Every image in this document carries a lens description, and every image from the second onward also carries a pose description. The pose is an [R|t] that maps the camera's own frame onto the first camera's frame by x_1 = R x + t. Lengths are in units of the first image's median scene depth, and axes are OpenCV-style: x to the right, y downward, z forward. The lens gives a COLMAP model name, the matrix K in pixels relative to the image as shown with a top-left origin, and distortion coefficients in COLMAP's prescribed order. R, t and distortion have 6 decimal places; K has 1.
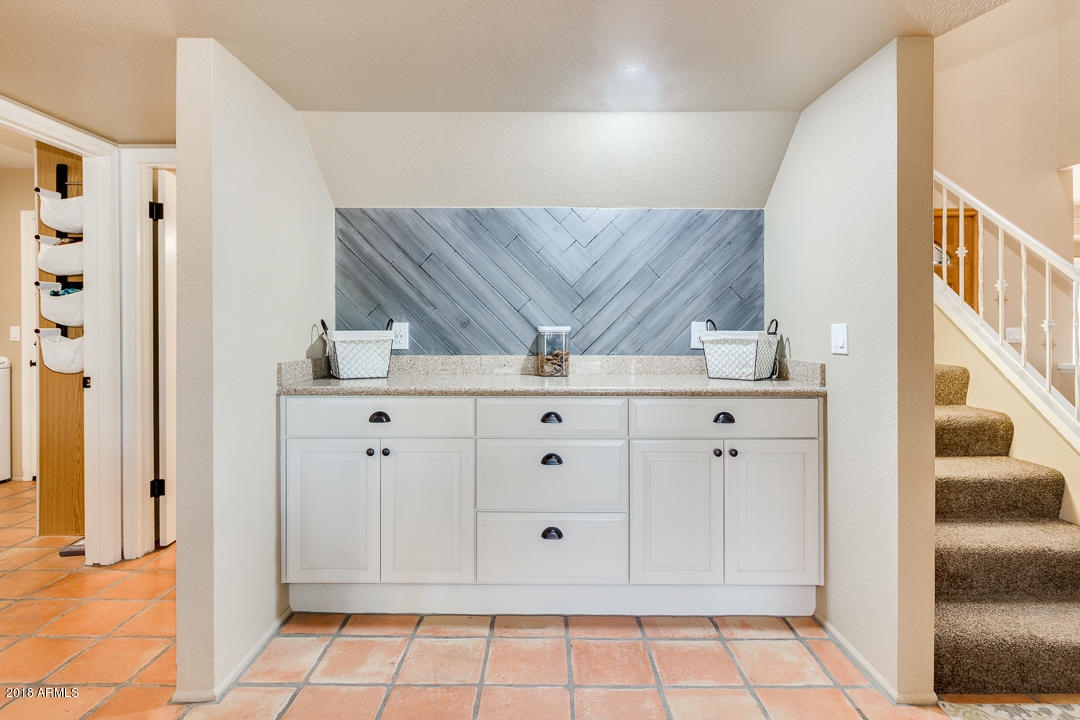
lens RADIAL K [[508.8, 0, 543.8], [0, 508.8, 348.3], [0, 0, 1]] dist [-0.000110, -0.000312]
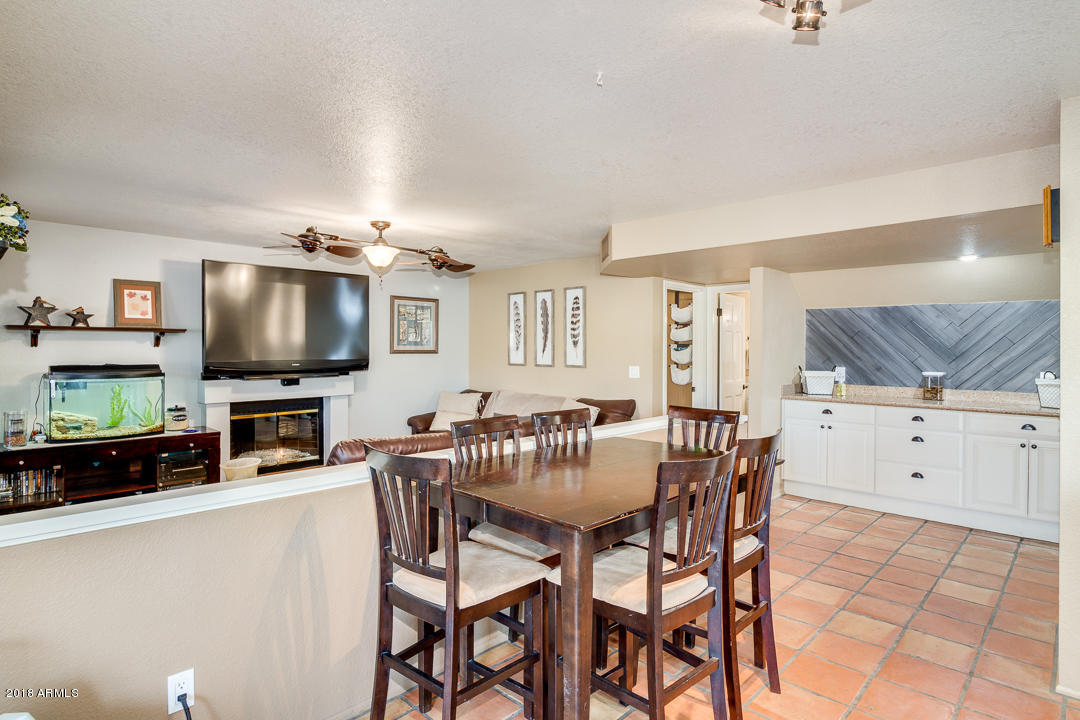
lens RADIAL K [[508.8, 0, 543.8], [0, 508.8, 348.3], [0, 0, 1]] dist [-0.000110, -0.000312]
pose [[0.665618, -0.004678, -0.746278, 0.427473], [-0.026181, 0.999218, -0.029615, -0.036767], [0.745833, 0.039250, 0.664975, -1.176264]]
